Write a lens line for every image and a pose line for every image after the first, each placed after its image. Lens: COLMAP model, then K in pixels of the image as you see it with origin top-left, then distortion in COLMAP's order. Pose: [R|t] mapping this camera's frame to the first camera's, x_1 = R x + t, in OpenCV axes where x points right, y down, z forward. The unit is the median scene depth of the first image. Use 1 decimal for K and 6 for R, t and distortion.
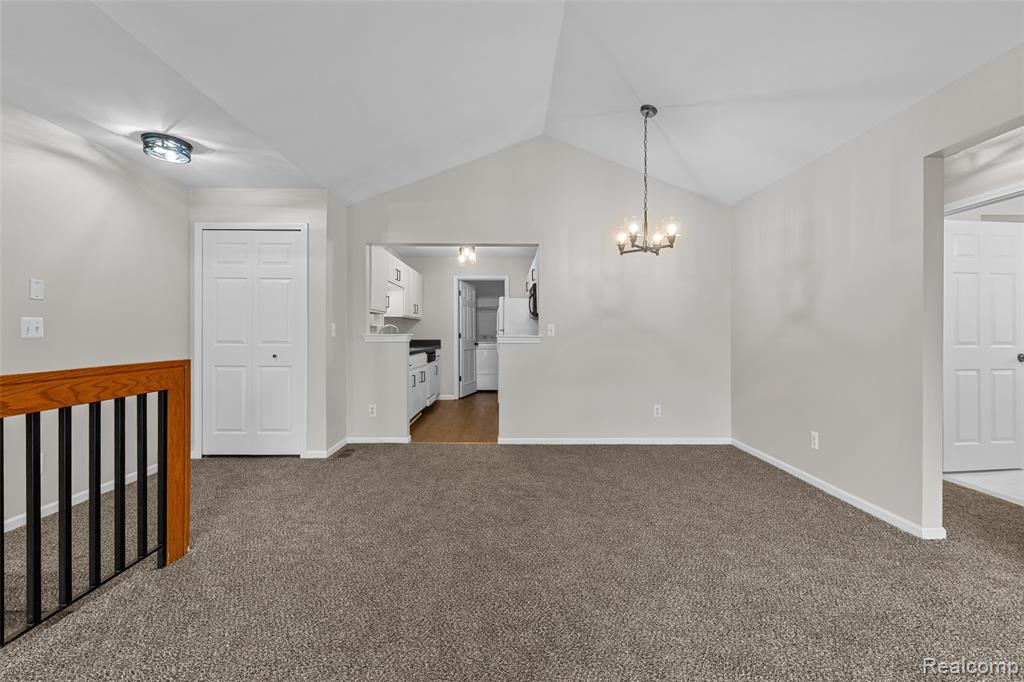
lens RADIAL K [[419.2, 0, 501.7], [0, 419.2, 338.9], [0, 0, 1]] dist [-0.001751, -0.000155]
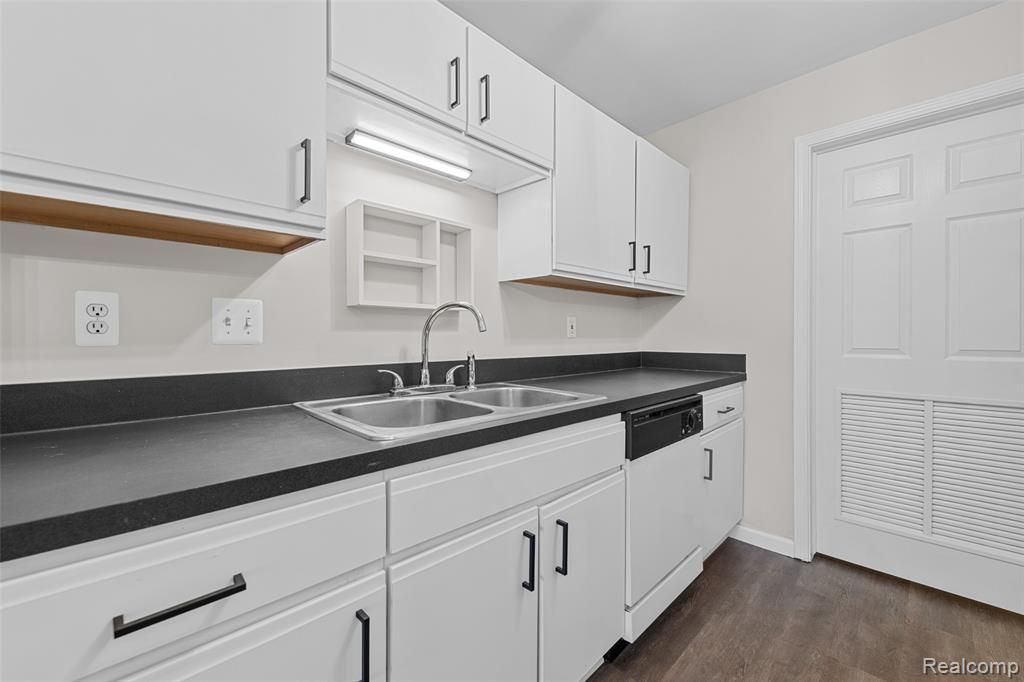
lens RADIAL K [[419.2, 0, 501.7], [0, 419.2, 338.9], [0, 0, 1]] dist [-0.001751, -0.000155]
pose [[0.698795, 0.008060, -0.715277, -0.051005], [-0.007010, 0.999966, 0.004419, -0.010006], [0.715288, 0.001926, 0.698827, 0.685592]]
